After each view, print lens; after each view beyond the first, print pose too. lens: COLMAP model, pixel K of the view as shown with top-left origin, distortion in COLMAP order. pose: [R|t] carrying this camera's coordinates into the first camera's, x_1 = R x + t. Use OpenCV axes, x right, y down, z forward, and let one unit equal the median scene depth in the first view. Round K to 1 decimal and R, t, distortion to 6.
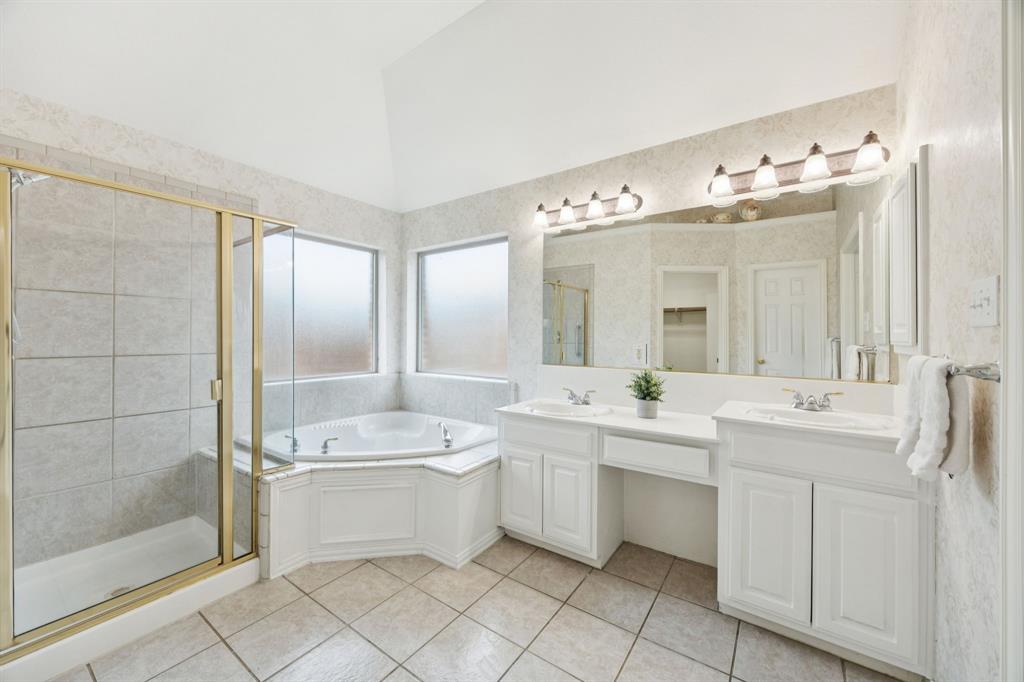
lens RADIAL K [[389.8, 0, 511.4], [0, 389.8, 335.7], [0, 0, 1]] dist [-0.003103, -0.000066]
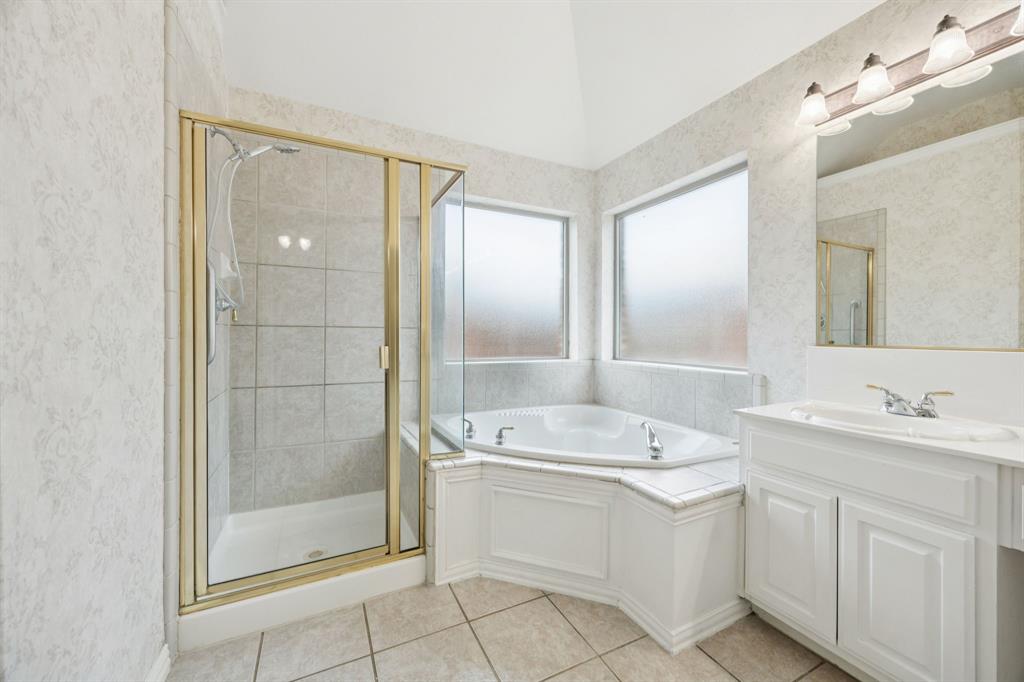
lens RADIAL K [[389.8, 0, 511.4], [0, 389.8, 335.7], [0, 0, 1]] dist [-0.003103, -0.000066]
pose [[0.875382, -0.001520, -0.483430, -0.056391], [0.000735, 0.999998, -0.001813, 0.073550], [0.483432, 0.001231, 0.875381, 0.289120]]
